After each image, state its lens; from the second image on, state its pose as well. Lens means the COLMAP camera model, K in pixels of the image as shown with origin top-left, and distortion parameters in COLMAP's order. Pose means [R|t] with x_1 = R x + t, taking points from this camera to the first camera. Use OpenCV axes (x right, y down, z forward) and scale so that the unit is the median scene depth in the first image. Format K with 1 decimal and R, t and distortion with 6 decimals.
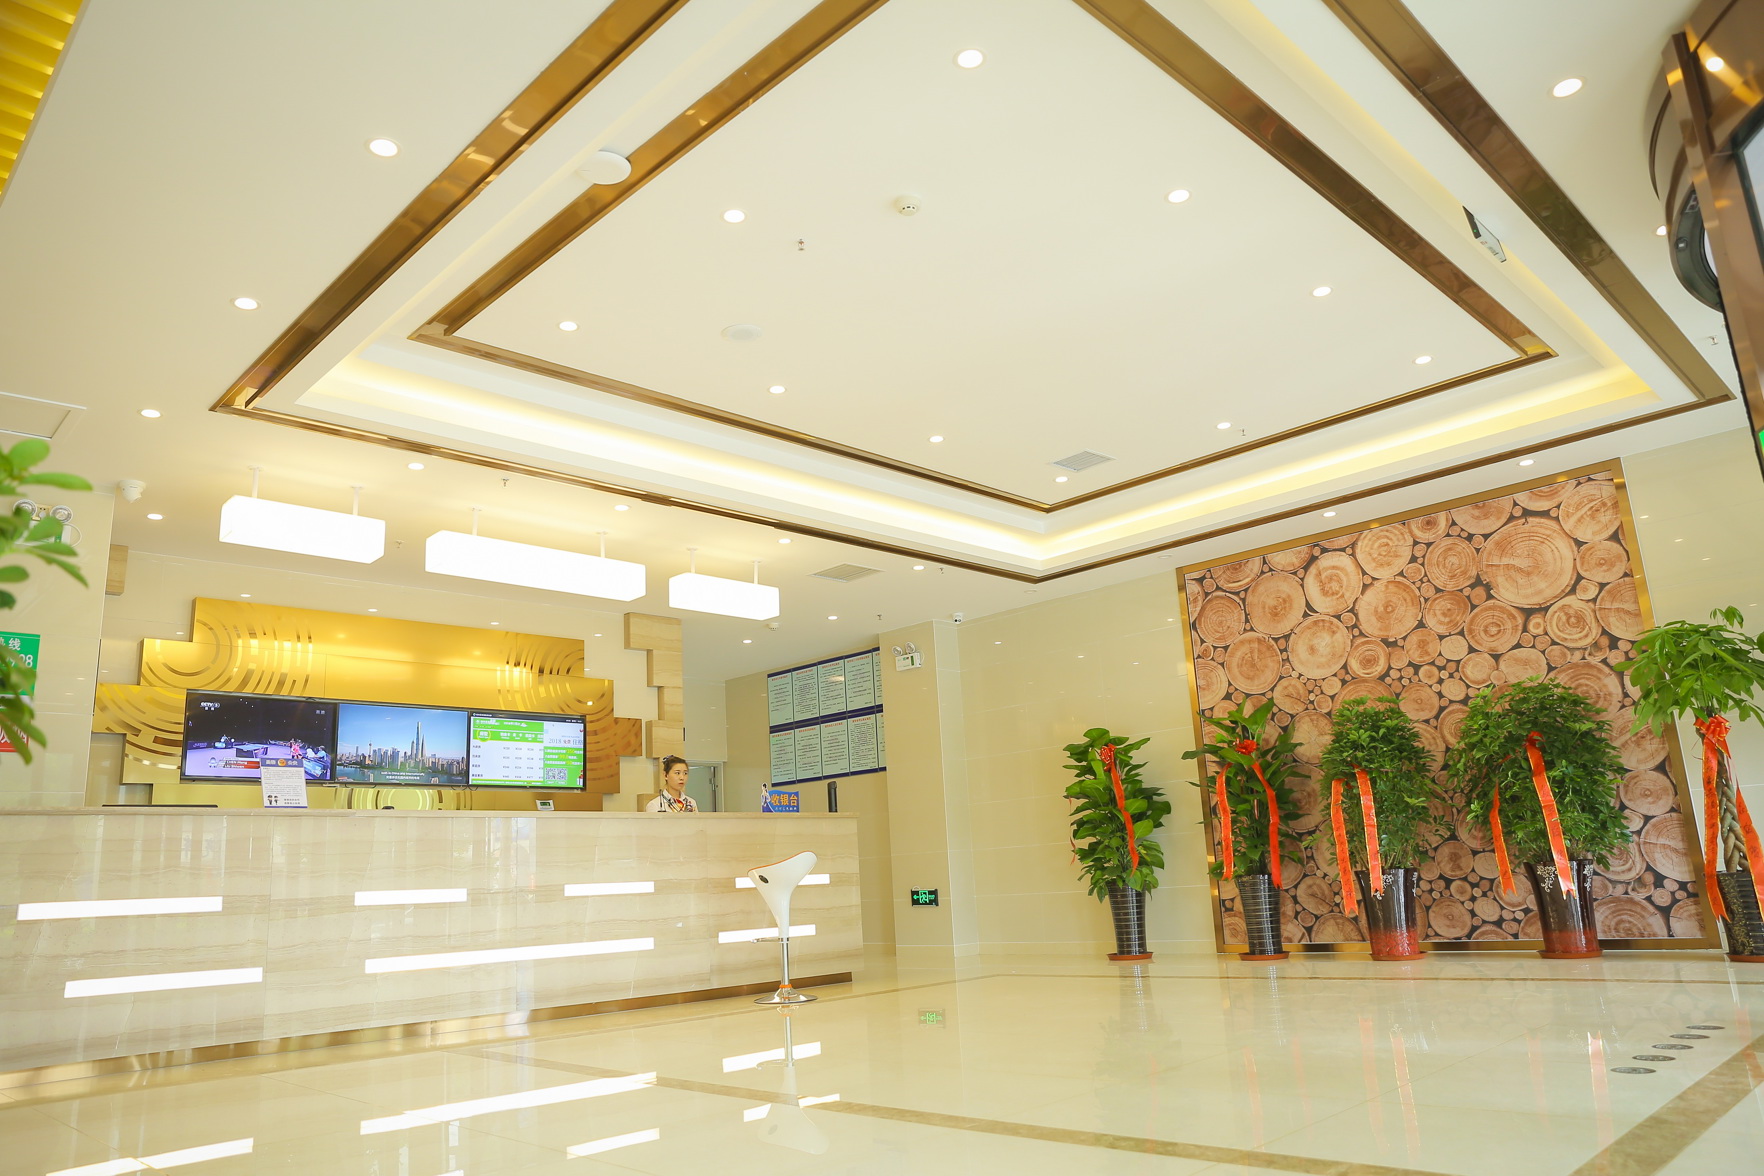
lens RADIAL K [[1203.7, 0, 938.9], [0, 1203.7, 594.5], [0, 0, 1]] dist [-0.015151, 0.016989]
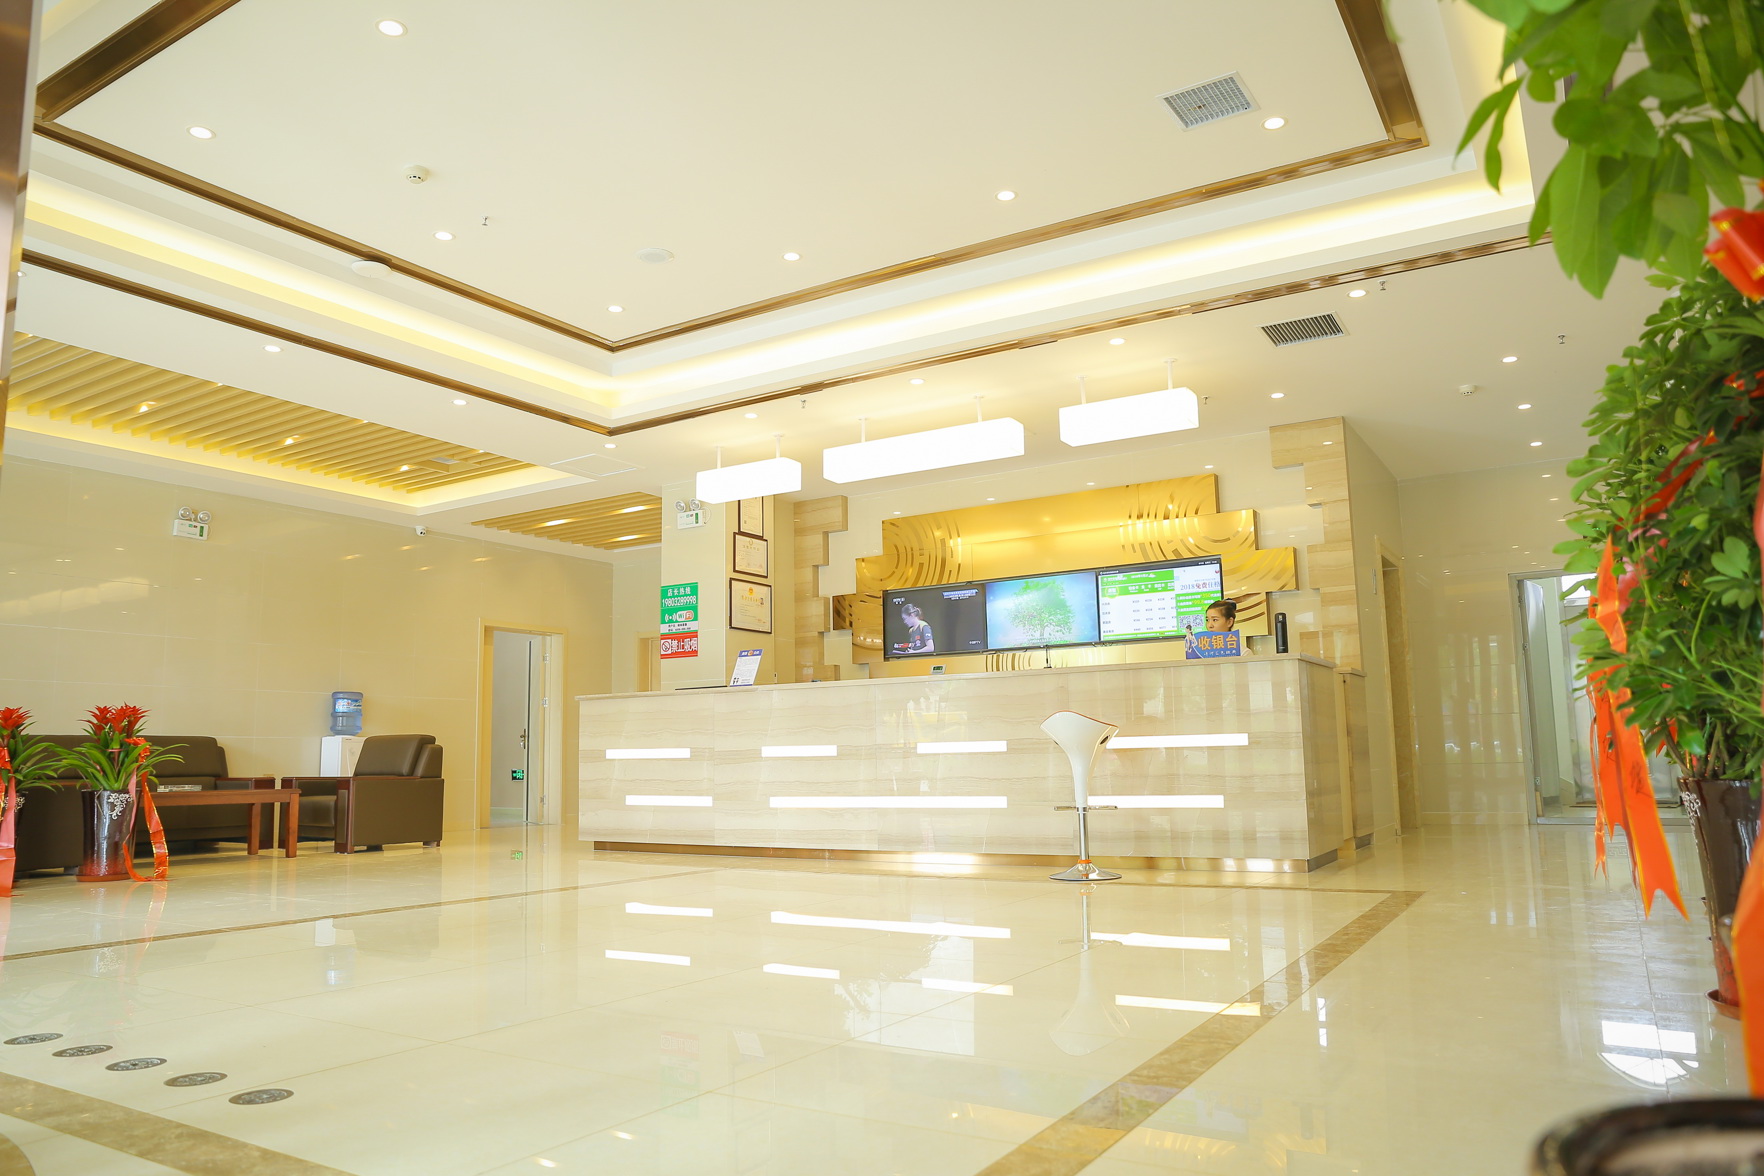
lens RADIAL K [[1203.7, 0, 886.5], [0, 1203.7, 588.0], [0, 0, 1]] dist [-0.015151, 0.016989]
pose [[0.226900, -0.092453, -0.969520, 0.585840], [0.234438, 0.971397, -0.037766, 0.109084], [0.945280, -0.218723, 0.242085, 0.577365]]
